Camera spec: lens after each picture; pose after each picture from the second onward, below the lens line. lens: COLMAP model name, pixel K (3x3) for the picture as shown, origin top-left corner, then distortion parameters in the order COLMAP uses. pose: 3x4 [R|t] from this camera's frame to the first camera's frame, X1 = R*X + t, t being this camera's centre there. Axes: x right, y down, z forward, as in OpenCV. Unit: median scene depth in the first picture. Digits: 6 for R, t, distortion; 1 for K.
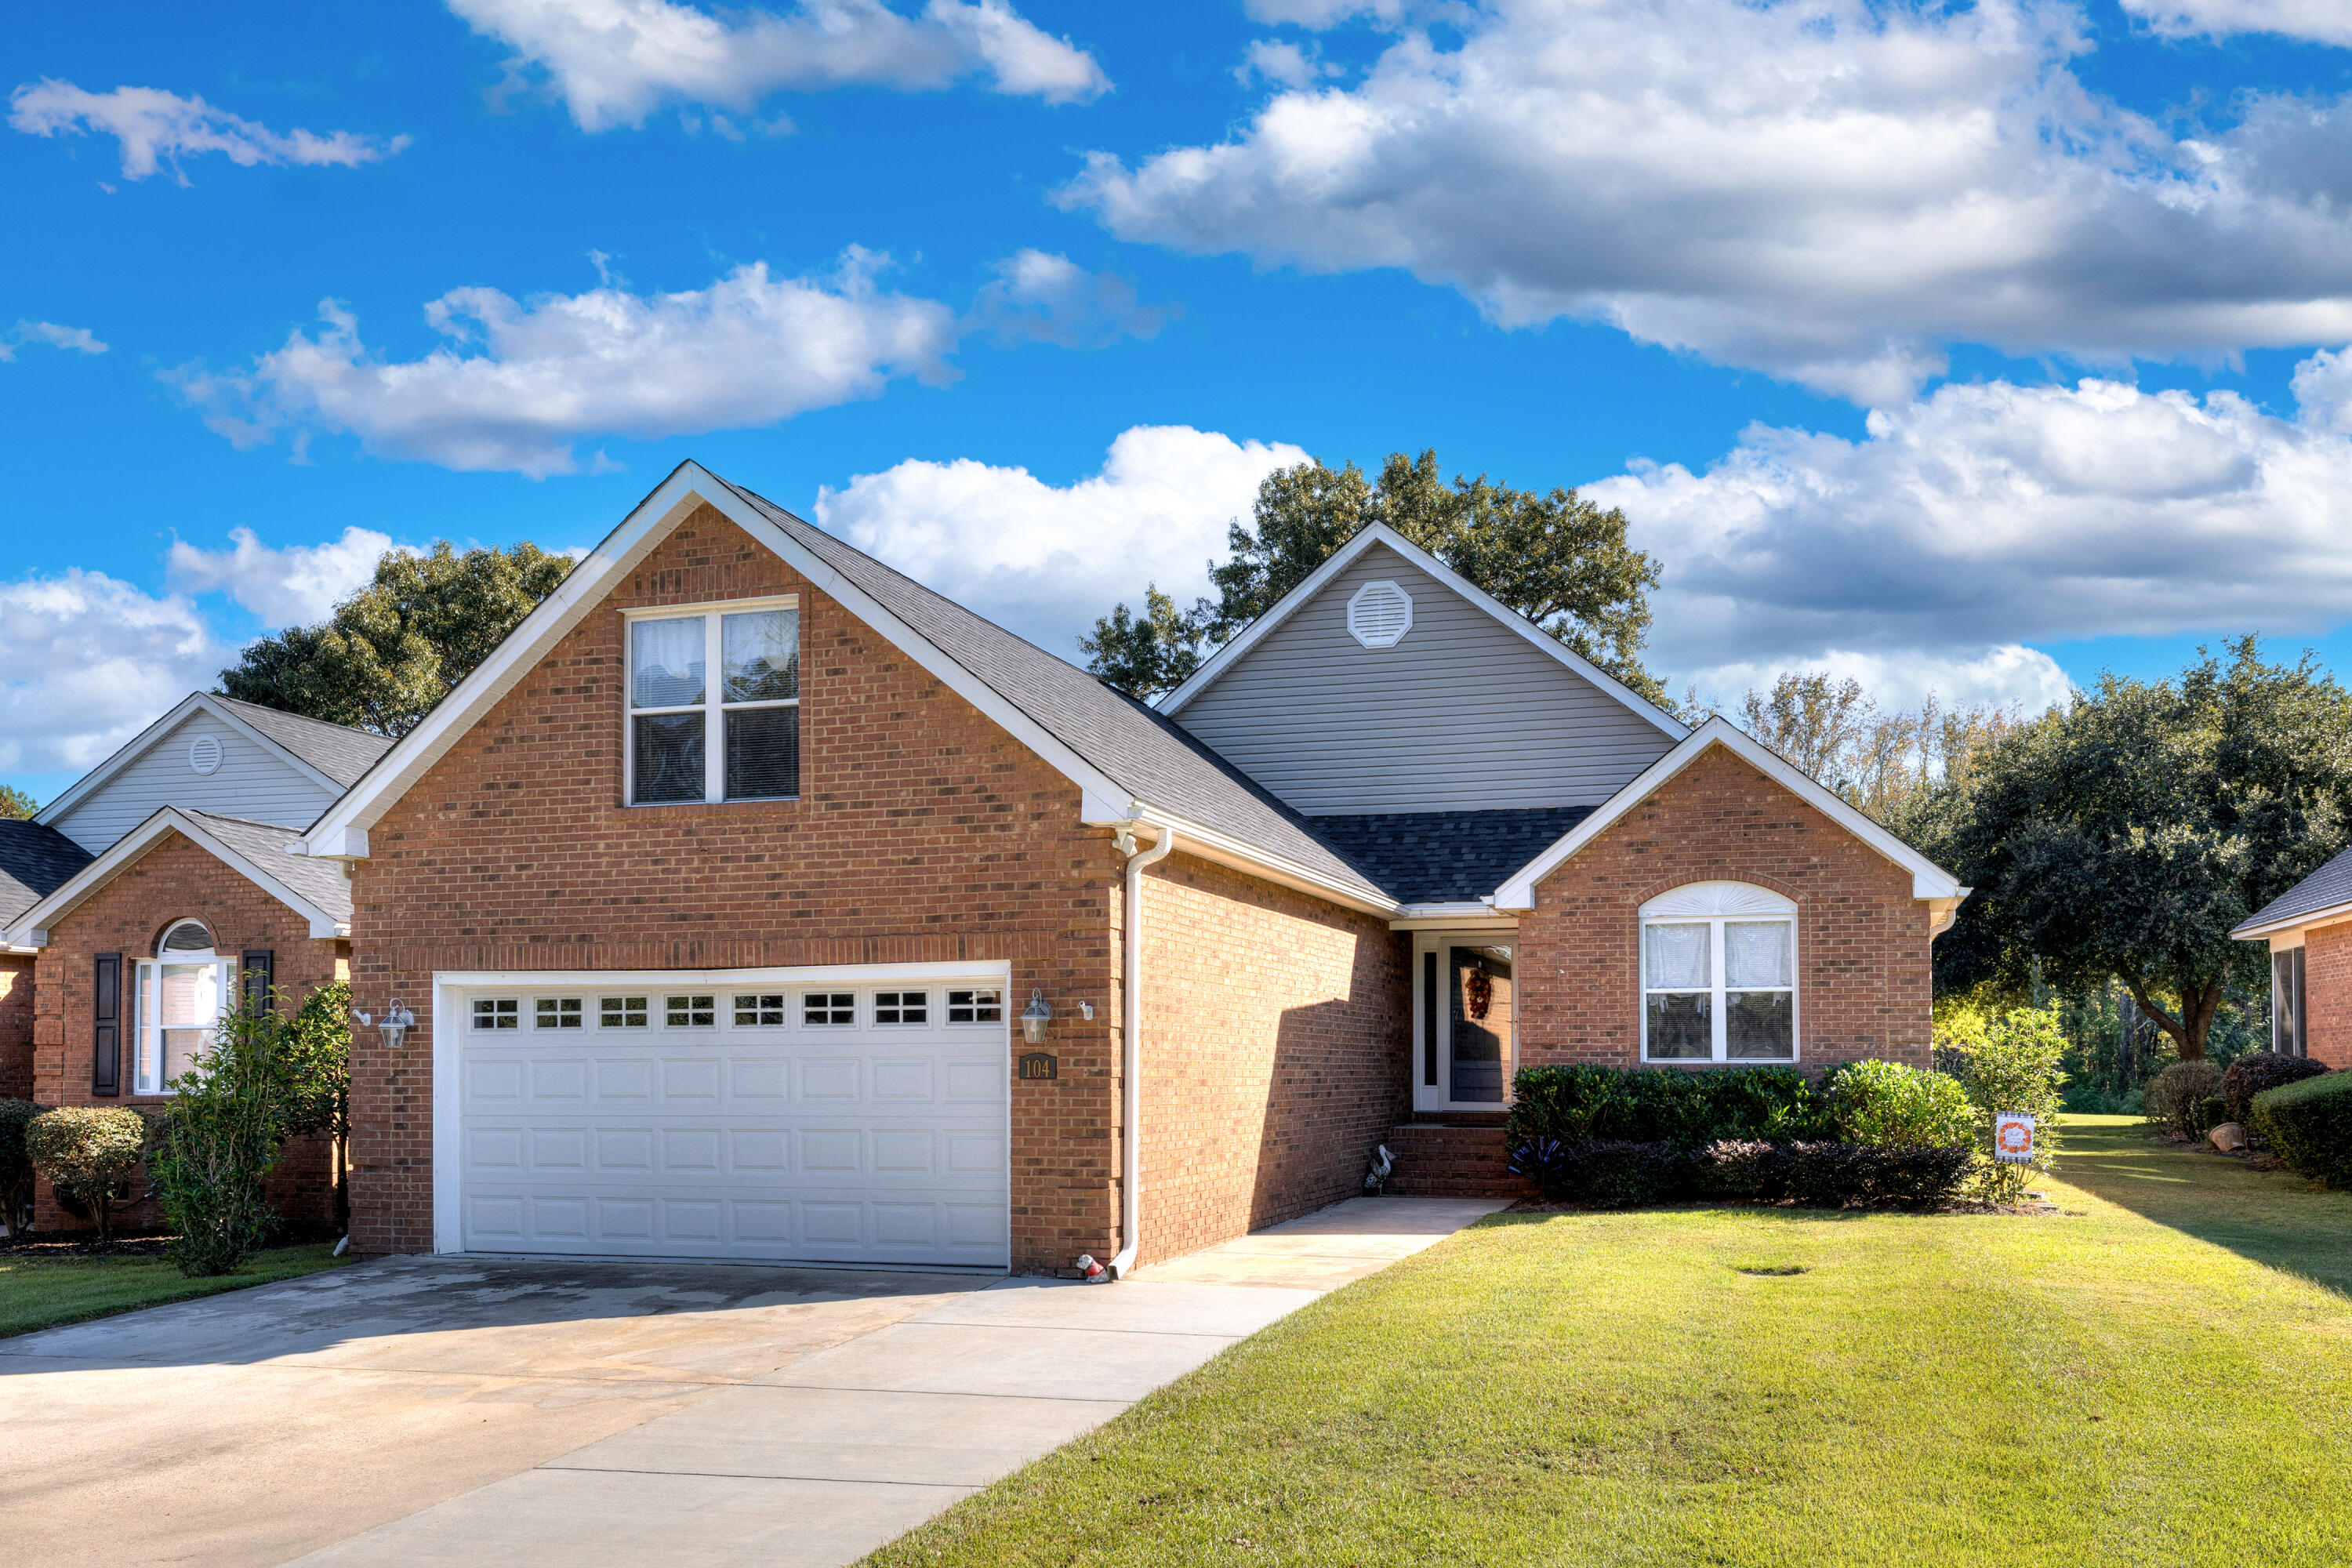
lens RADIAL K [[2896.9, 0, 1176.0], [0, 2896.9, 784.0], [0, 0, 1]] dist [-0.004983, 0.010265]
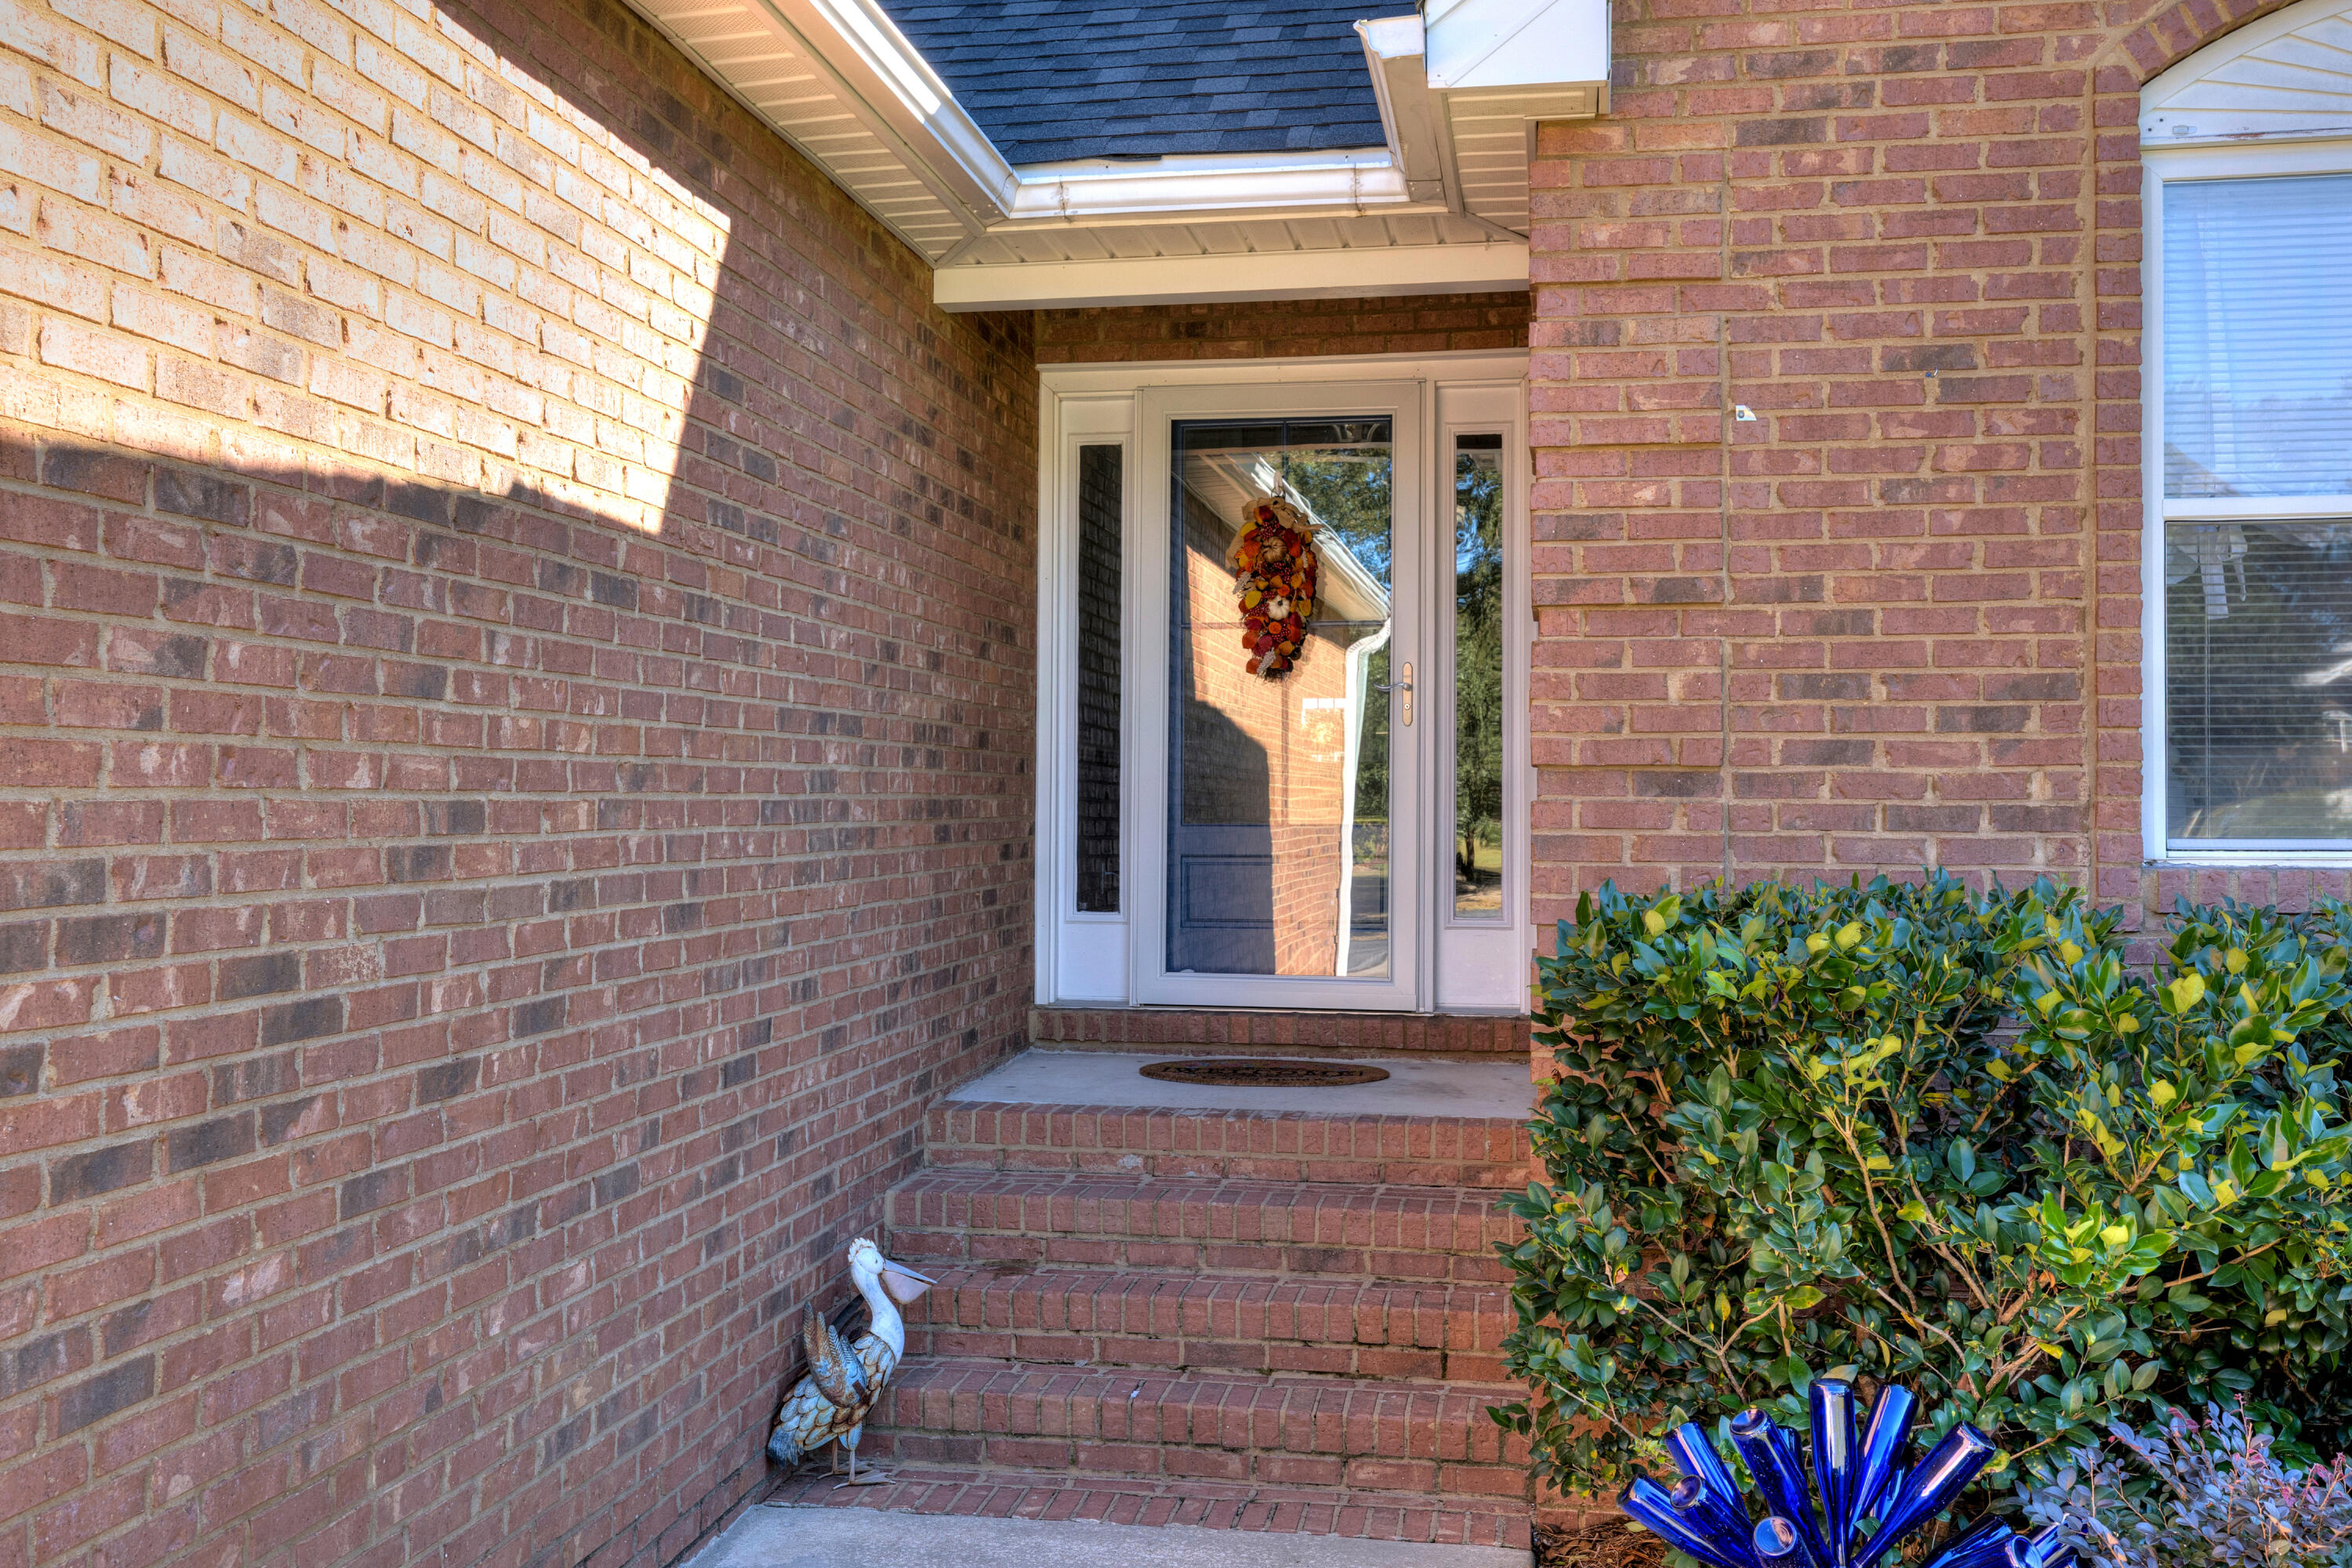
lens RADIAL K [[1732.3, 0, 1292.5], [0, 1732.3, 779.6], [0, 0, 1]] dist [-0.000469, 0.000080]
pose [[0.980926, 0.001165, 0.194380, 0.088970], [-0.019309, 0.995620, 0.091474, 0.090518], [-0.193422, -0.093482, 0.976652, 1.003850]]
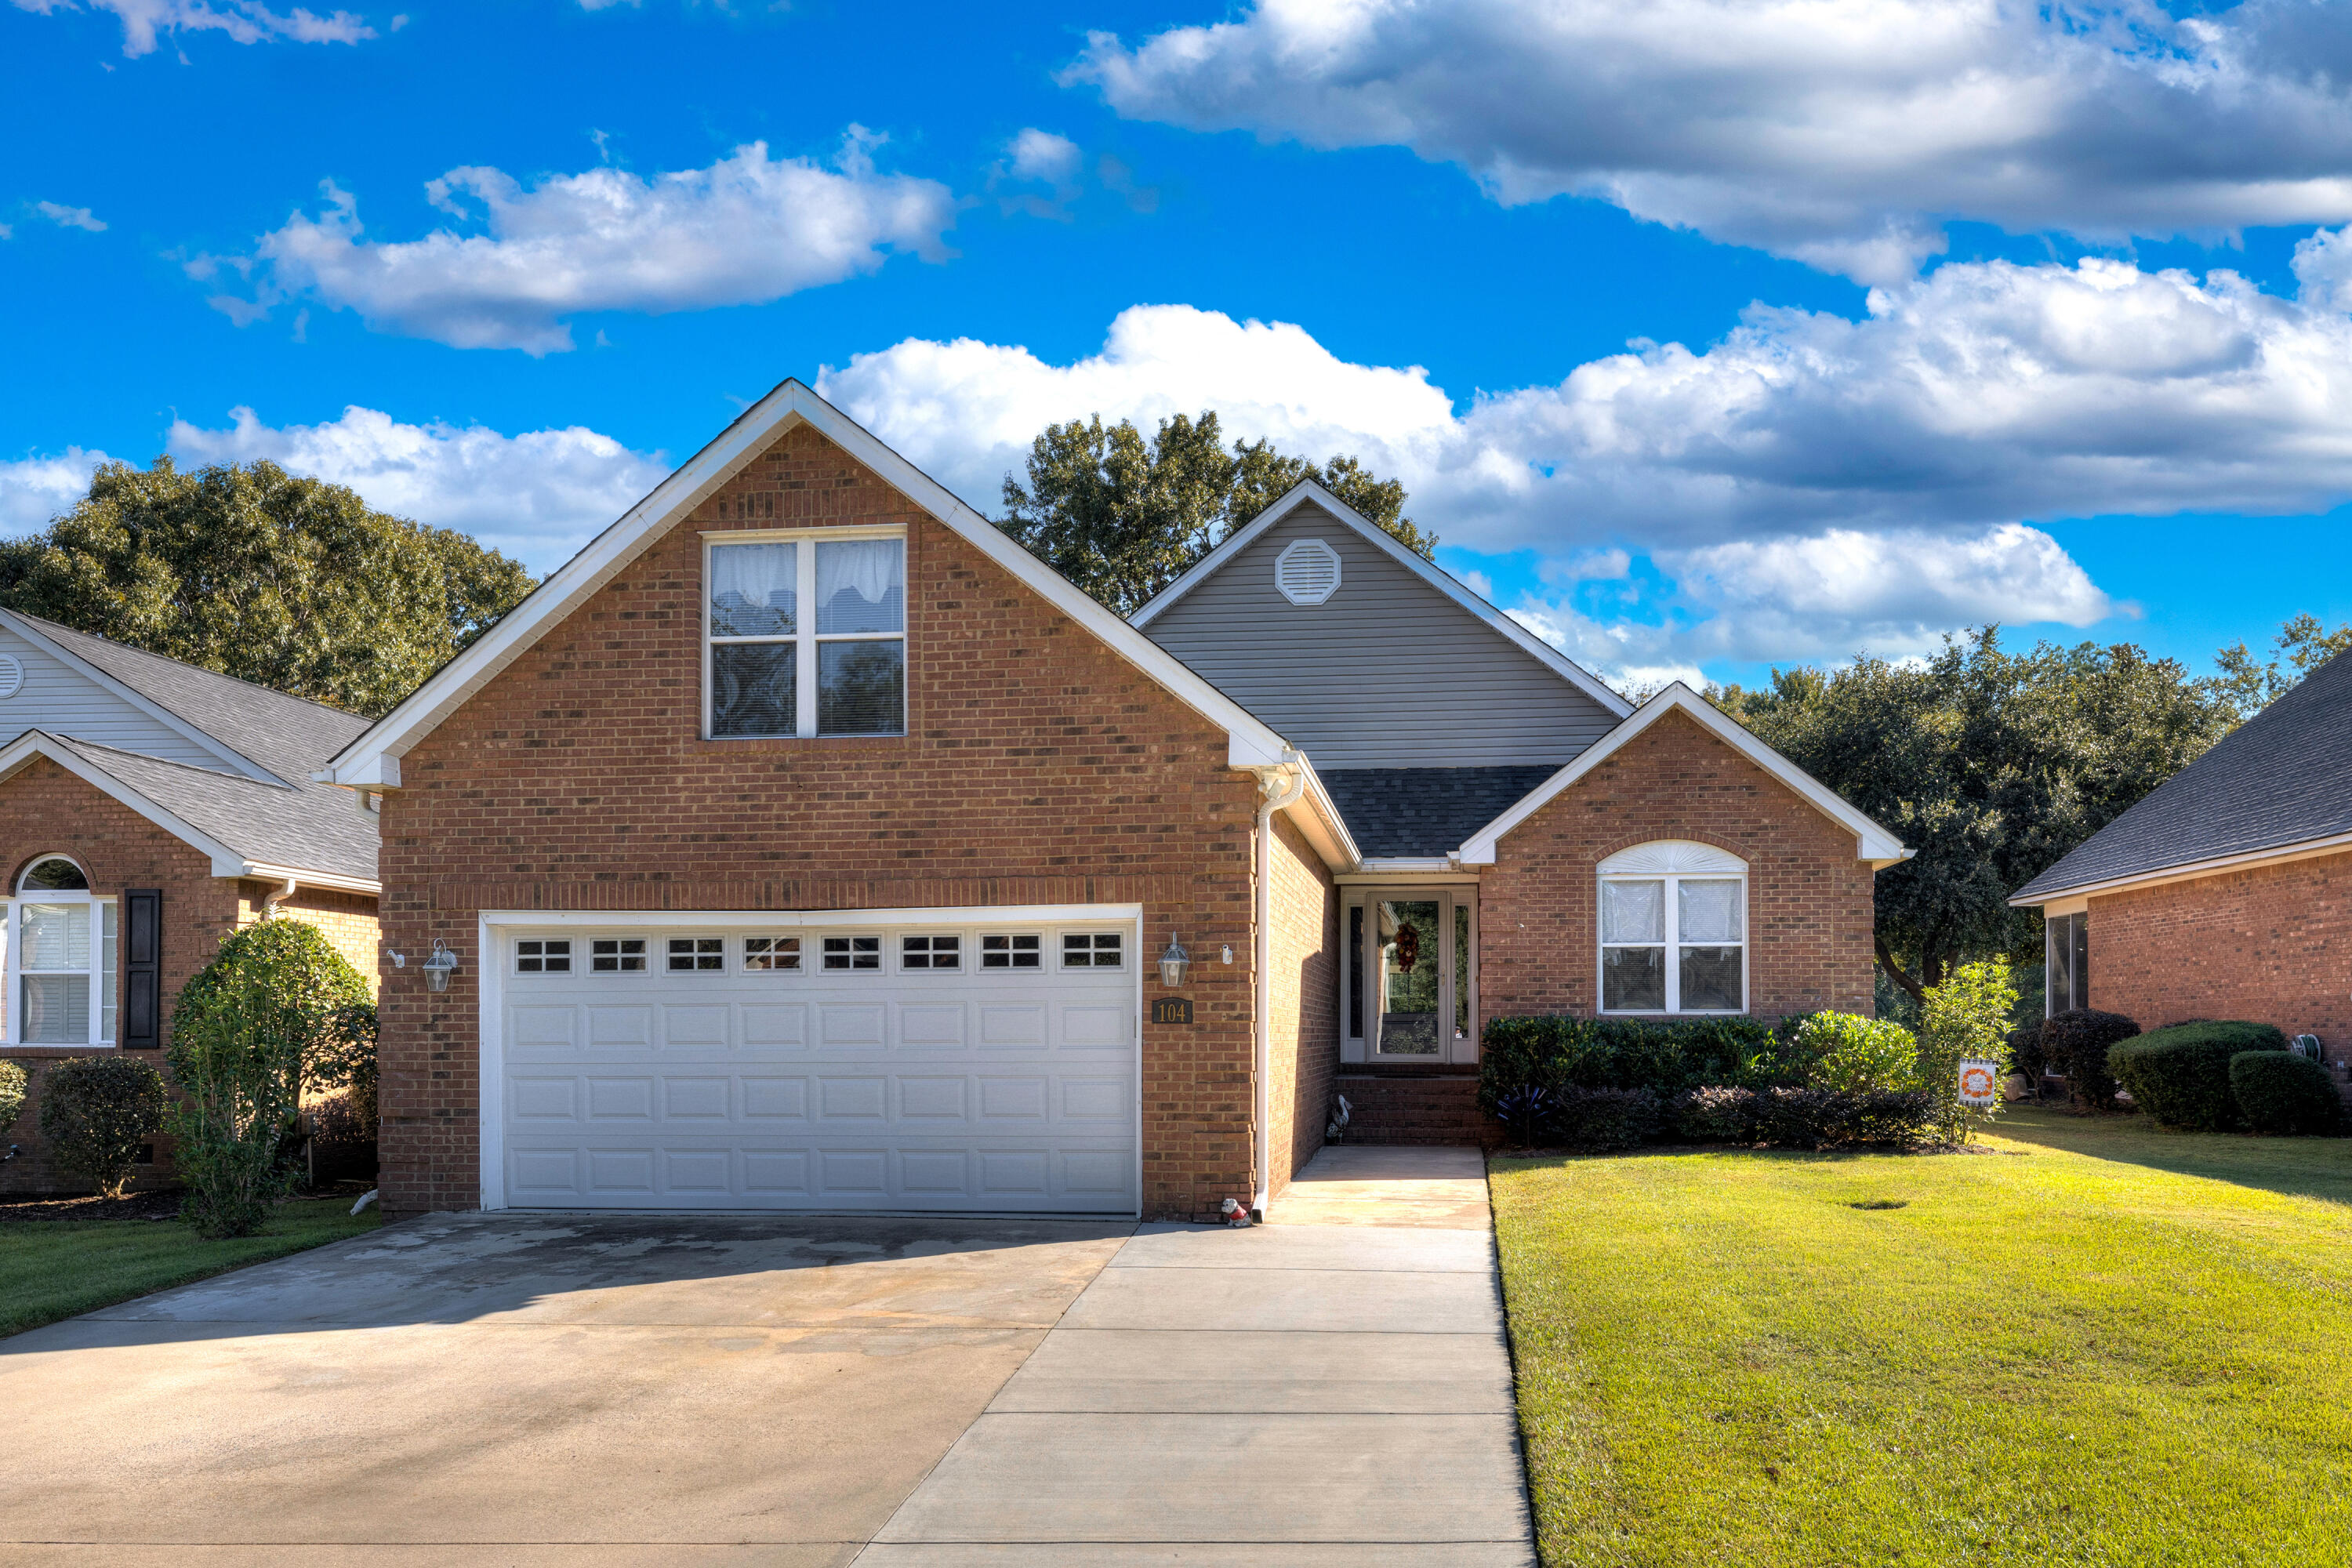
lens RADIAL K [[2899.5, 0, 1178.5], [0, 2899.5, 822.6], [0, 0, 1]] dist [0.002940, 0.027509]
pose [[0.969712, 0.019003, 0.243511, -0.268501], [-0.024197, 0.999539, 0.018354, 0.013830], [-0.243050, -0.023690, 0.969724, 0.035761]]
